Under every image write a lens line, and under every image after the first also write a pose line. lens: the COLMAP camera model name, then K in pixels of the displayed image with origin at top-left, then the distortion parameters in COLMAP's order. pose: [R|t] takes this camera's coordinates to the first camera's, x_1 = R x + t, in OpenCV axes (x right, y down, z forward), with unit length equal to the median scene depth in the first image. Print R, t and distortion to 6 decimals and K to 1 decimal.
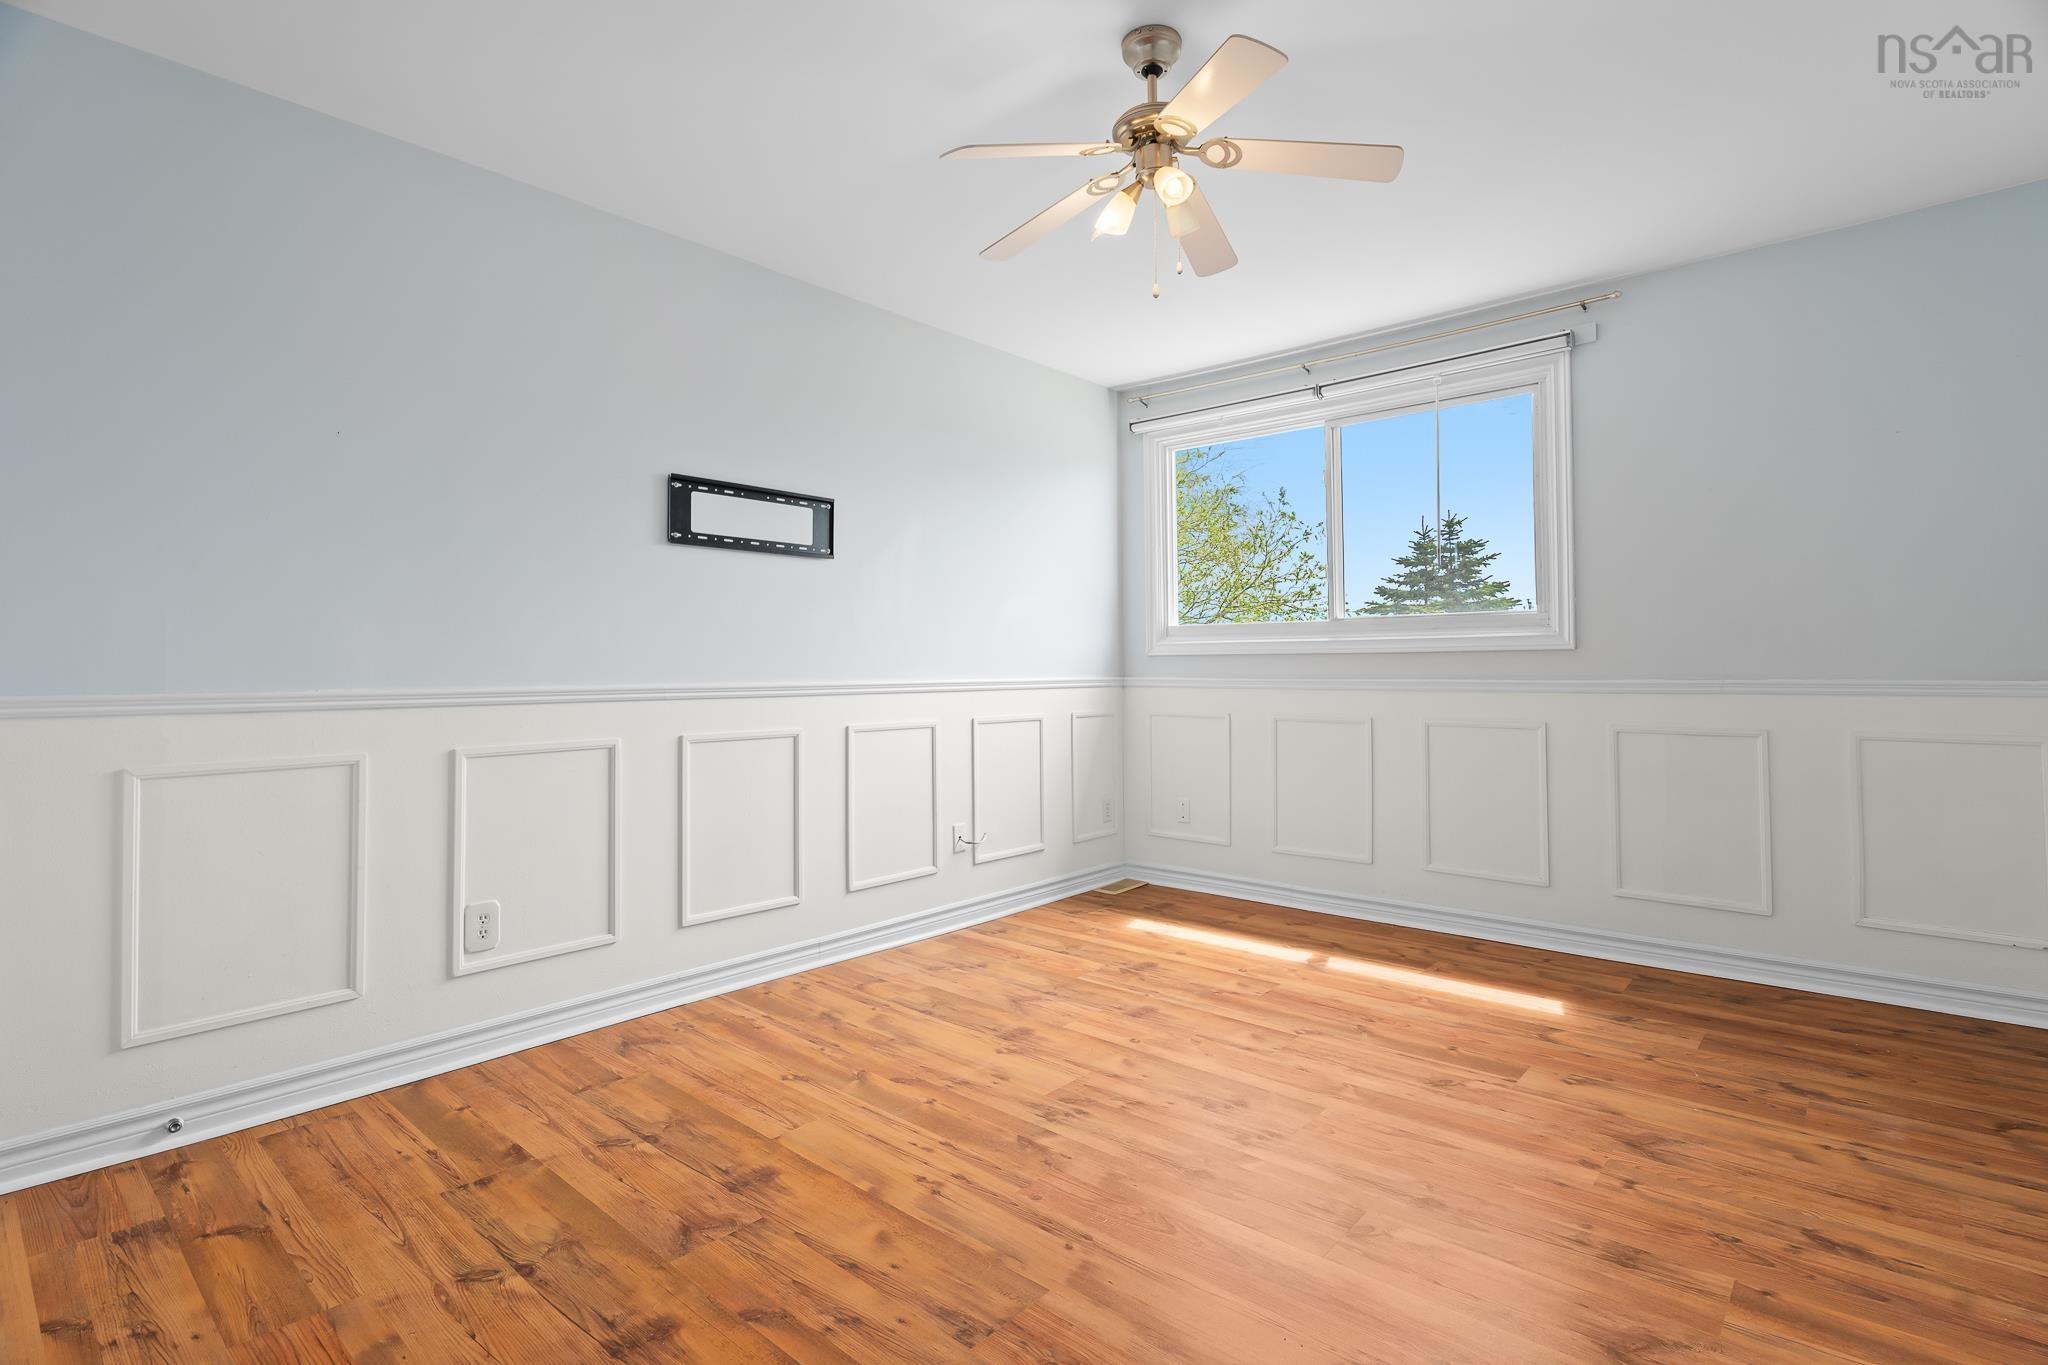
lens RADIAL K [[1003.6, 0, 1022.1], [0, 1003.6, 654.7], [0, 0, 1]] dist [-0.011473, -0.000491]
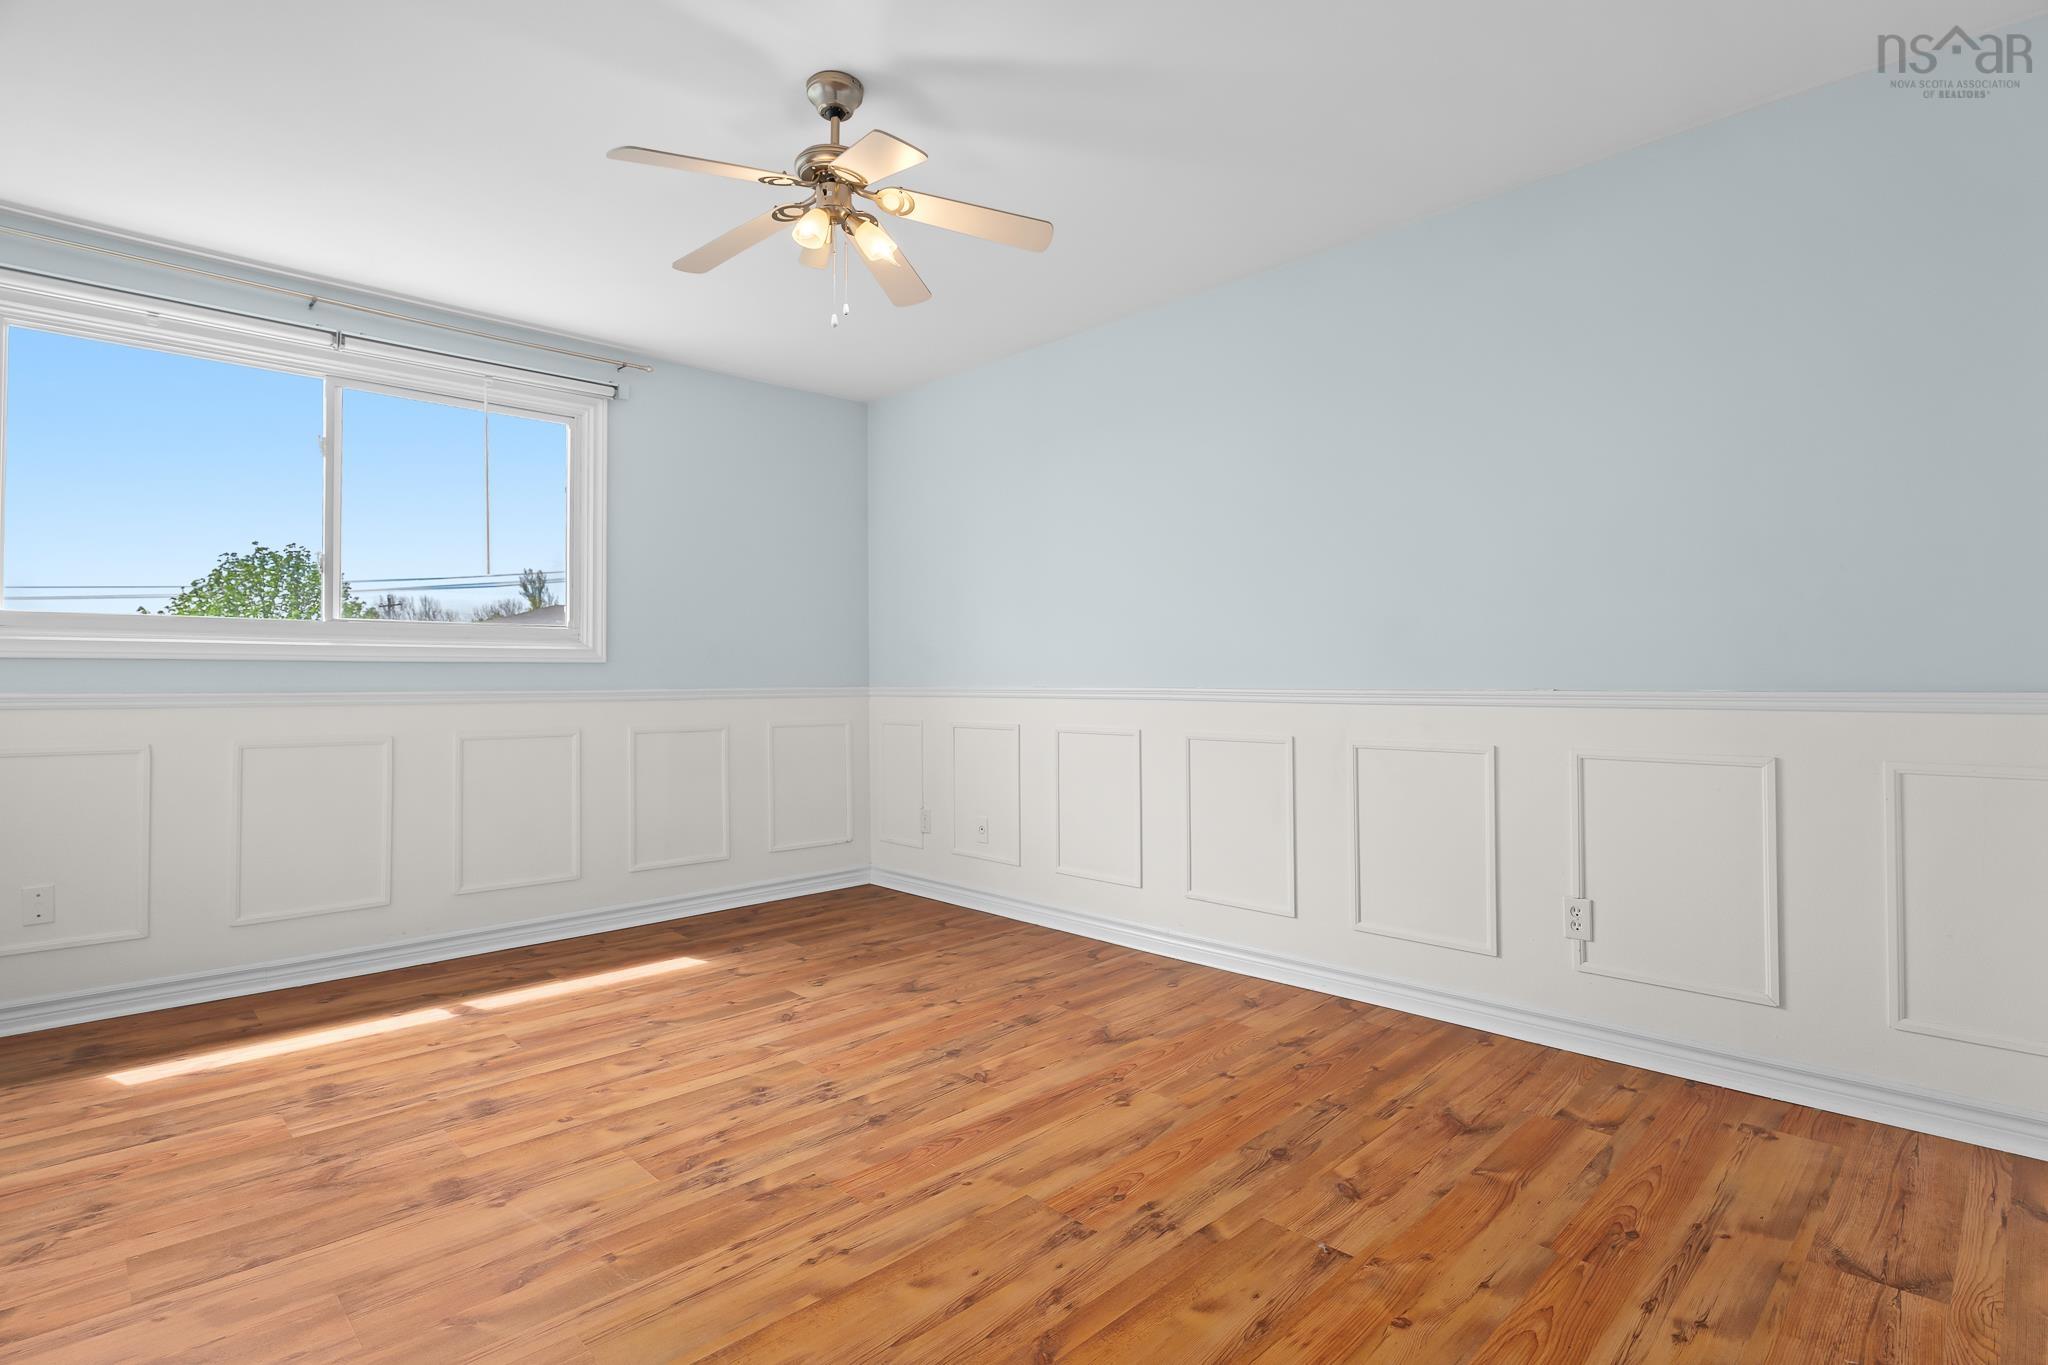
lens RADIAL K [[1016.9, 0, 1049.3], [0, 1016.9, 658.4], [0, 0, 1]] dist [-0.016137, 0.000566]
pose [[0.039562, 0.026010, 0.998879, -0.835975], [-0.010715, 0.999615, -0.025605, 0.020102], [-0.999160, -0.009690, 0.039826, 0.653445]]
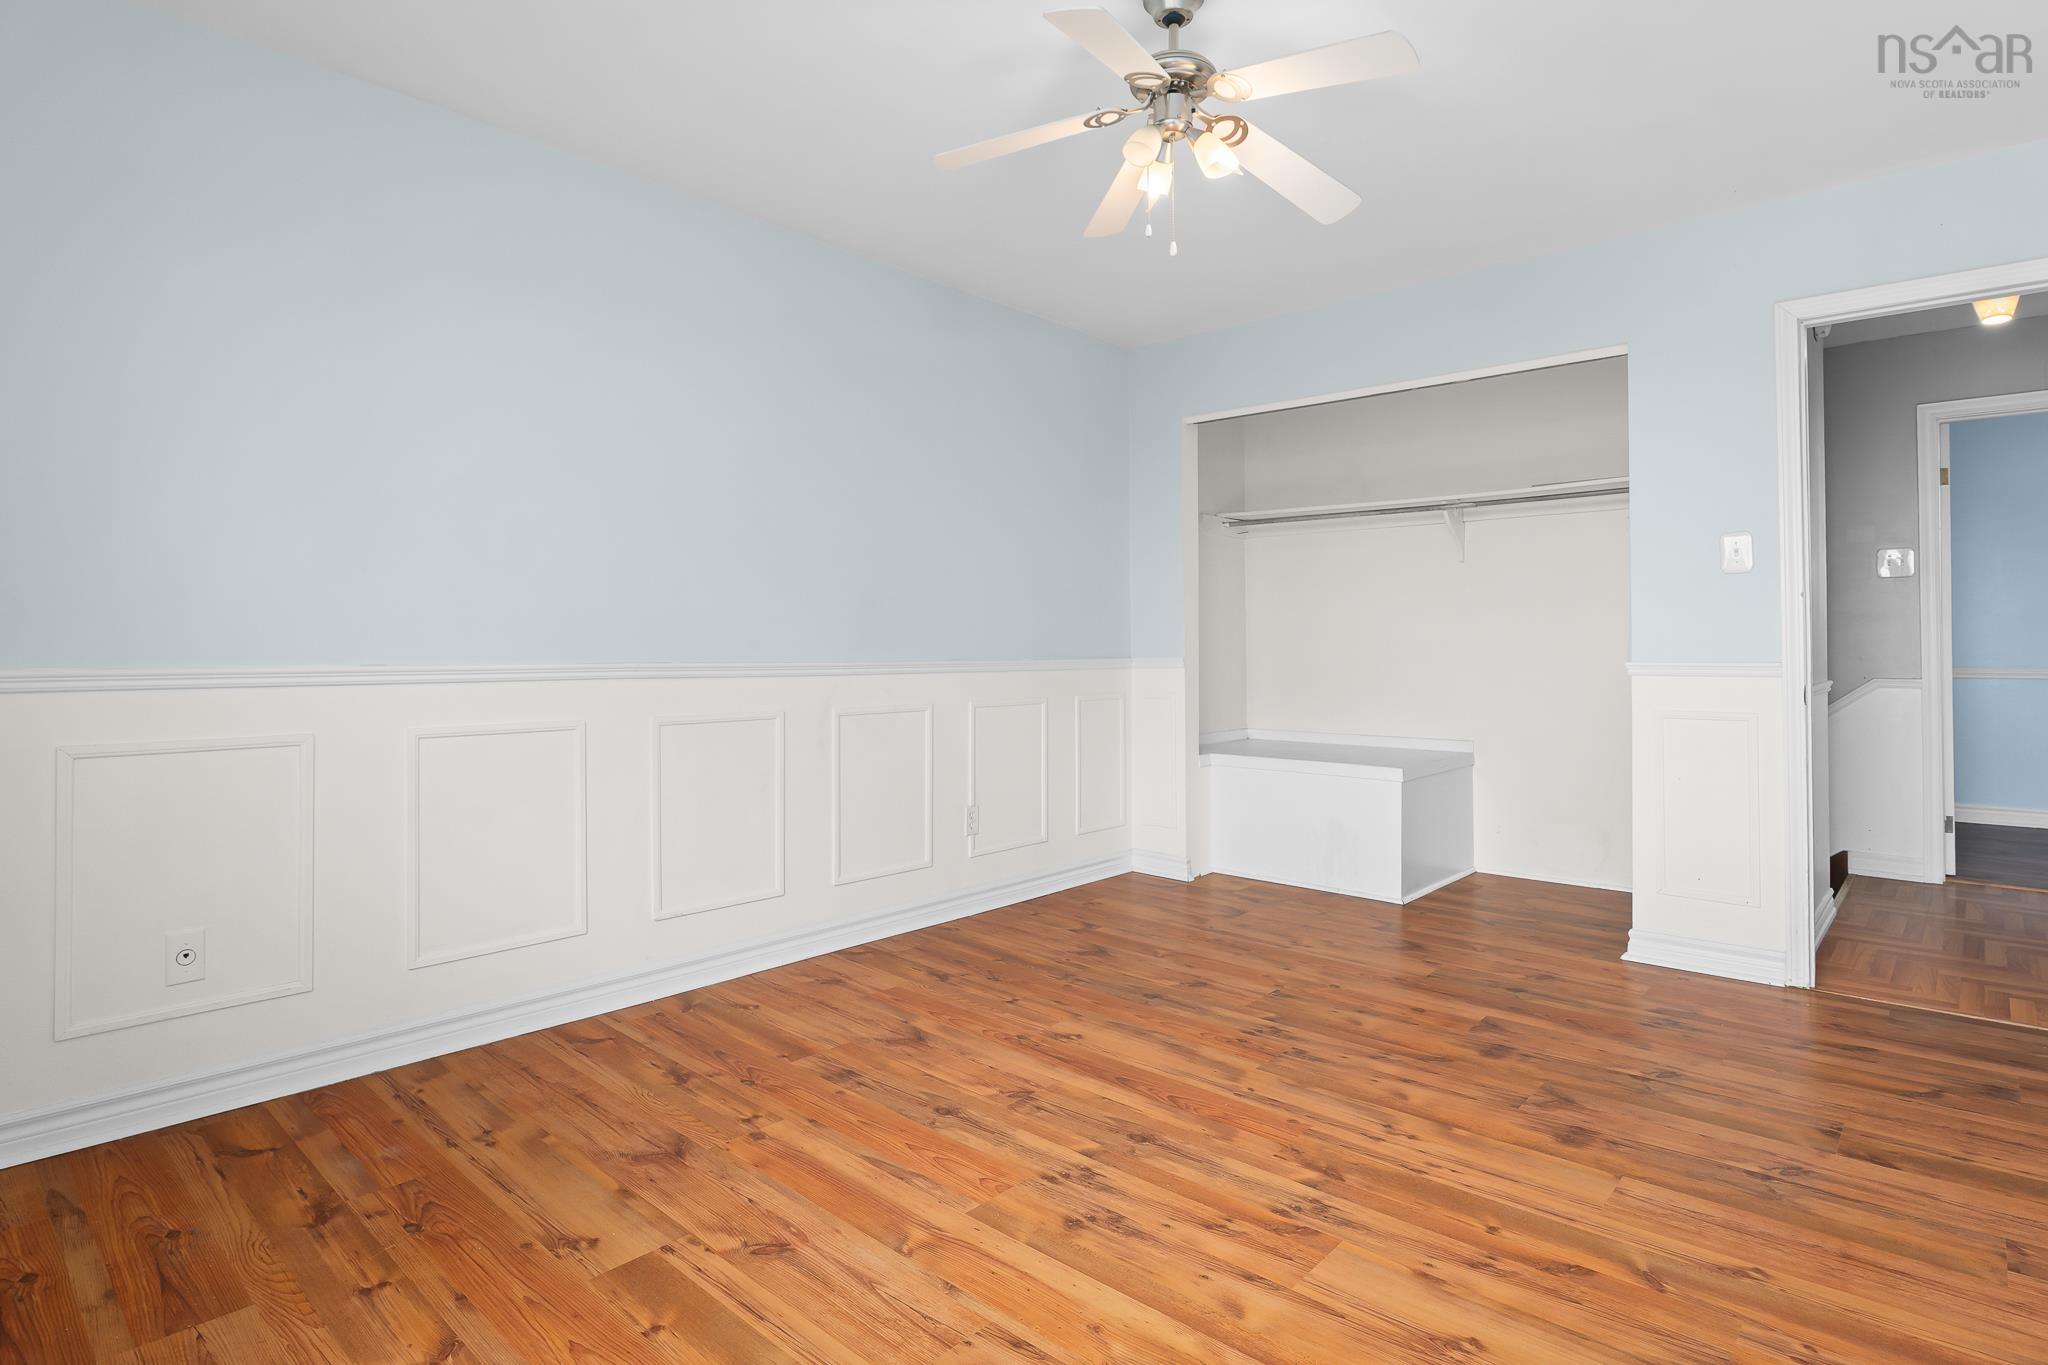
lens RADIAL K [[1016.9, 0, 1049.3], [0, 1016.9, 658.4], [0, 0, 1]] dist [-0.016137, 0.000566]
pose [[-0.999944, 0.007987, -0.006893, 0.236106], [0.008033, 0.999946, -0.006554, 0.029714], [0.006841, -0.006609, -0.999955, 1.746012]]
